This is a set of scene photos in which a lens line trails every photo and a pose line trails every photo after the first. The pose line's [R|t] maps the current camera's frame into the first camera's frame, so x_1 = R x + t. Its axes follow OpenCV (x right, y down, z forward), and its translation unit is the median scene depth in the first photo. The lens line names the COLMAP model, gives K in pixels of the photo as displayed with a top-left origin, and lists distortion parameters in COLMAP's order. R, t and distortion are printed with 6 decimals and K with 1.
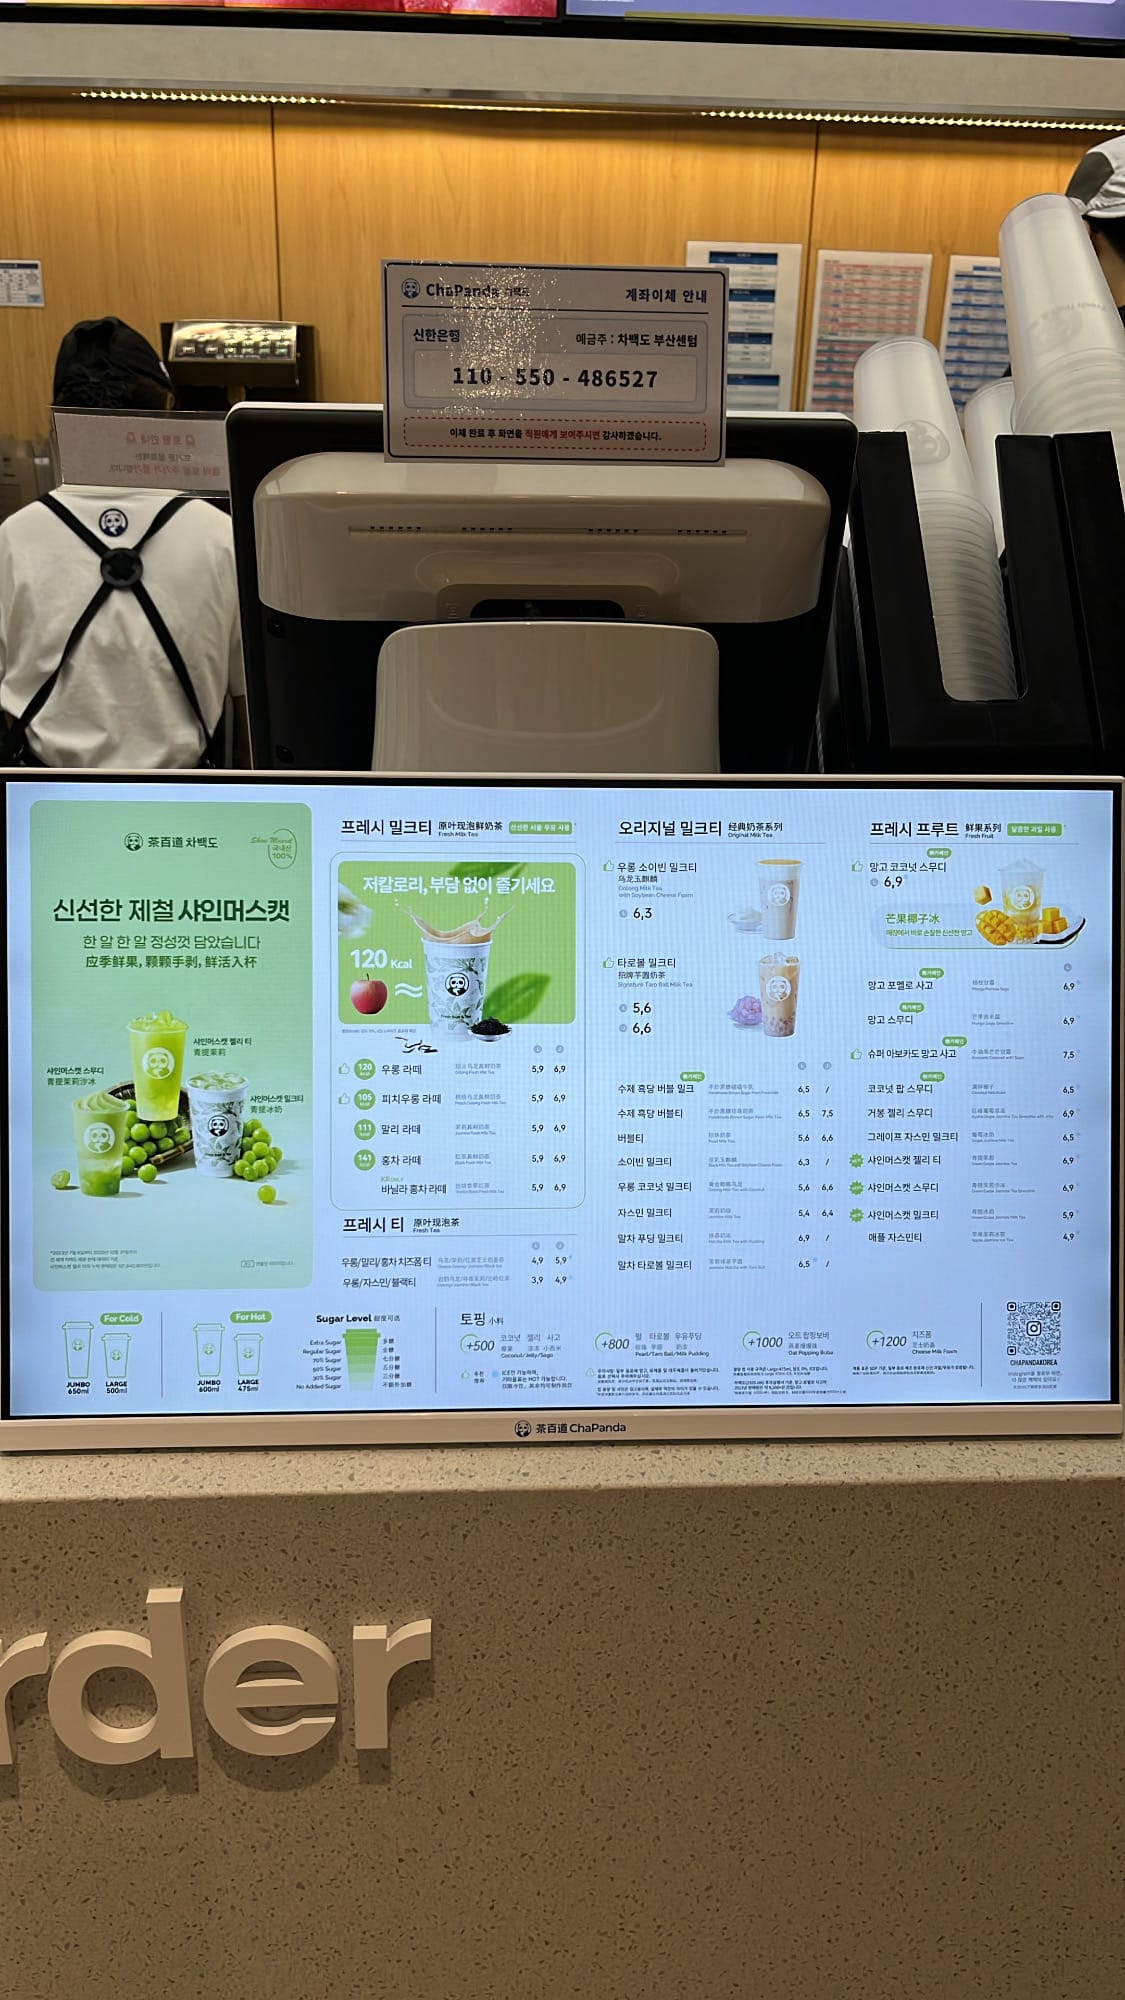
lens RADIAL K [[1559.6, 0, 567.0], [0, 1559.6, 1000.0], [0, 0, 1]] dist [0.036022, -0.058470]
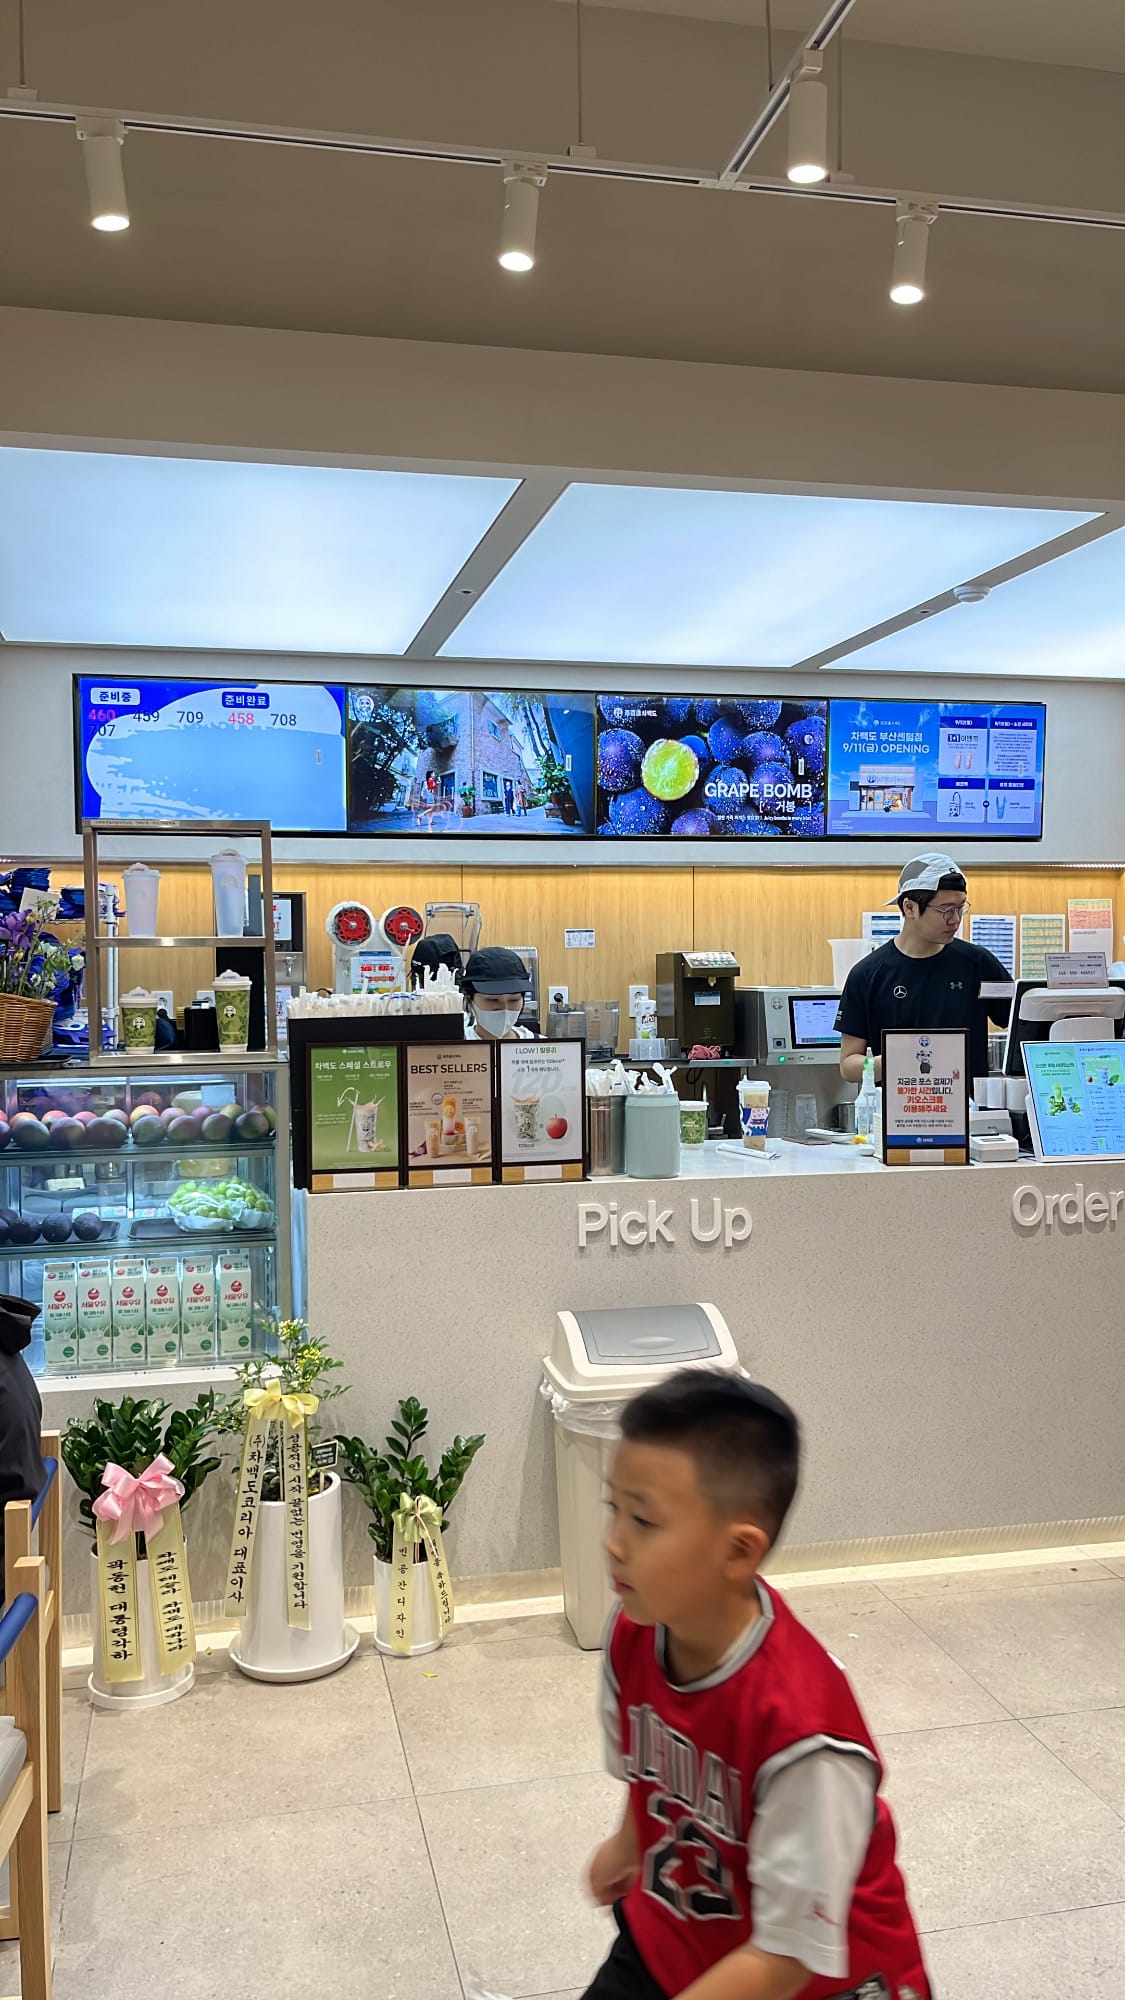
lens RADIAL K [[1559.6, 0, 559.4], [0, 1559.6, 1005.0], [0, 0, 1]] dist [0.036022, -0.058470]
pose [[0.983943, -0.035193, 0.174977, -2.808355], [0.092405, 0.939195, -0.330716, 1.348797], [-0.152699, 0.341575, 0.927367, -3.765521]]
